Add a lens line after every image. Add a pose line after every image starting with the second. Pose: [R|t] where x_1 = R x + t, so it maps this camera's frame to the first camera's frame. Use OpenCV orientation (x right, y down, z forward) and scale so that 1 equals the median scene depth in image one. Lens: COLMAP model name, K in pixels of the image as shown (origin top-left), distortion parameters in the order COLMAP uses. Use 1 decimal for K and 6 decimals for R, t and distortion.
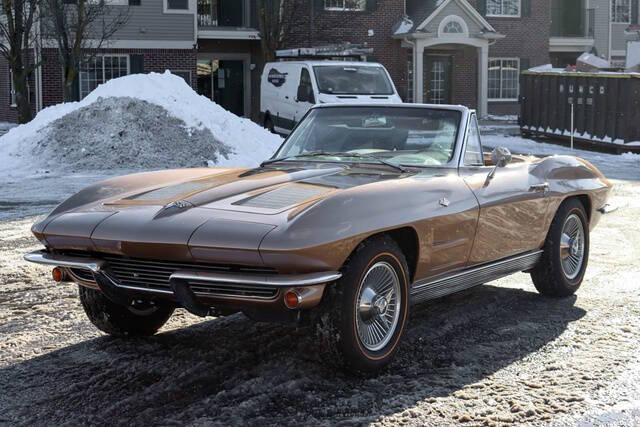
lens RADIAL K [[1491.6, 0, 320.0], [0, 1491.6, 213.5], [0, 0, 1]] dist [-0.062320, -0.086116]
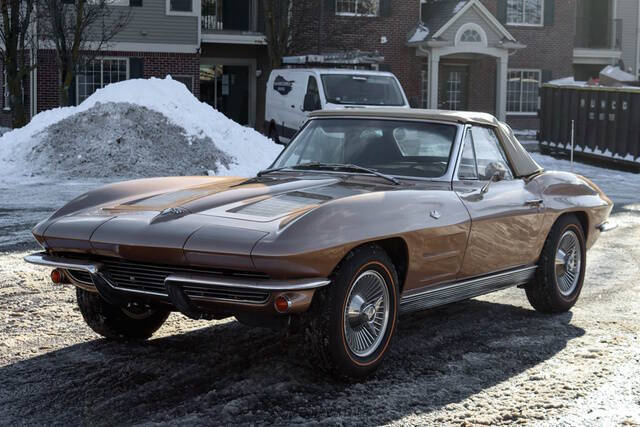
lens RADIAL K [[1693.6, 0, 320.0], [0, 1693.6, 213.5], [0, 0, 1]] dist [-0.054508, -0.459835]
pose [[0.999691, 0.021965, -0.011641, 0.015273], [-0.022114, 0.999673, -0.012872, 0.007120], [0.011354, 0.013126, 0.999849, -0.137363]]
